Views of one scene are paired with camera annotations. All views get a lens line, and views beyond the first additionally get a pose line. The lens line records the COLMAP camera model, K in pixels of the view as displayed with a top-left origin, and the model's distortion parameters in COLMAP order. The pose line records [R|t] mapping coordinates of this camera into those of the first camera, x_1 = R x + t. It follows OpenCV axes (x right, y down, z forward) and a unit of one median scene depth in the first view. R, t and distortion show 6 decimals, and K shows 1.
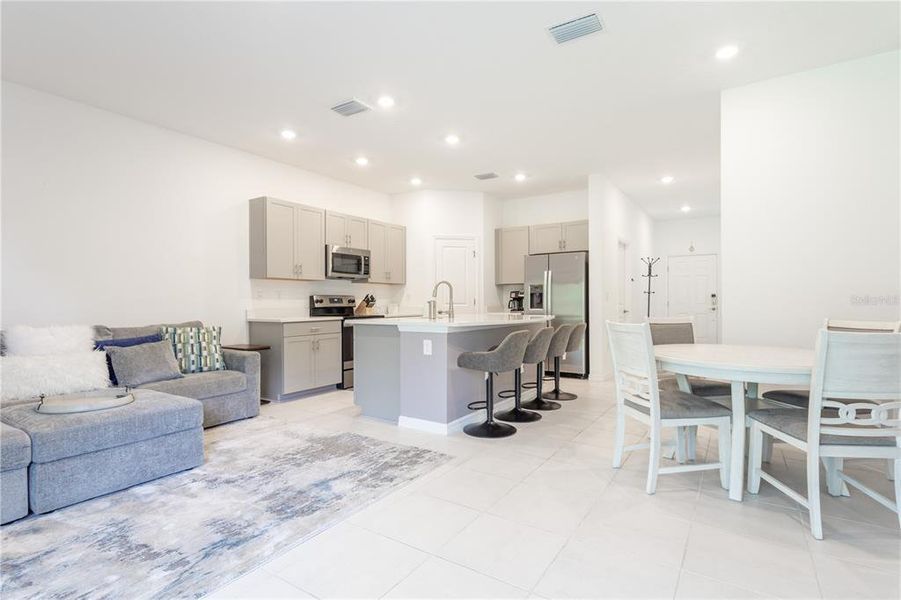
lens RADIAL K [[442.5, 0, 453.0], [0, 442.5, 302.0], [0, 0, 1]] dist [0.002274, 0.000538]
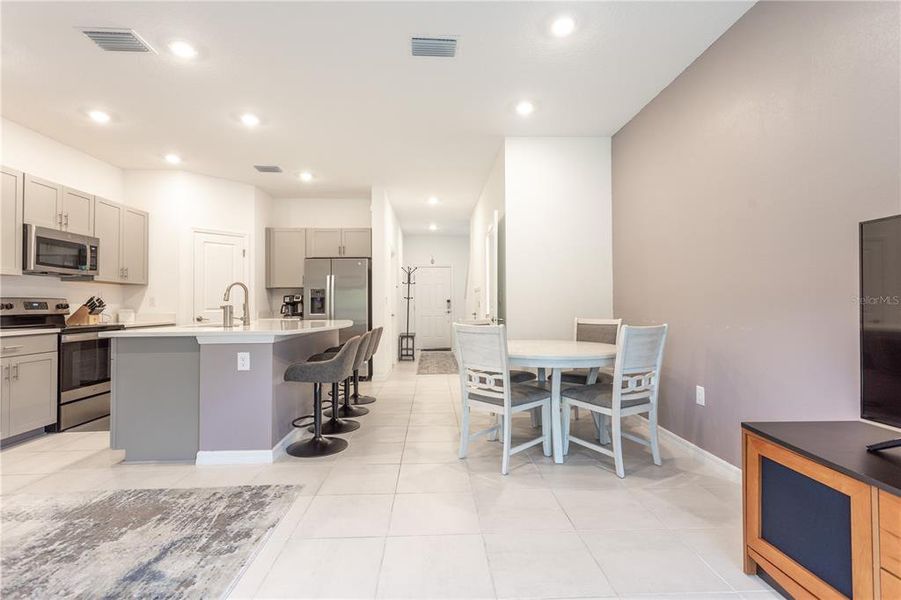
lens RADIAL K [[422.3, 0, 451.3], [0, 422.3, 298.5], [0, 0, 1]] dist [0.003970, 0.000885]
pose [[0.811117, 0.008679, 0.584819, -0.185277], [0.003070, 0.999813, -0.019096, 0.000774], [-0.584876, 0.017285, 0.810939, 0.115173]]
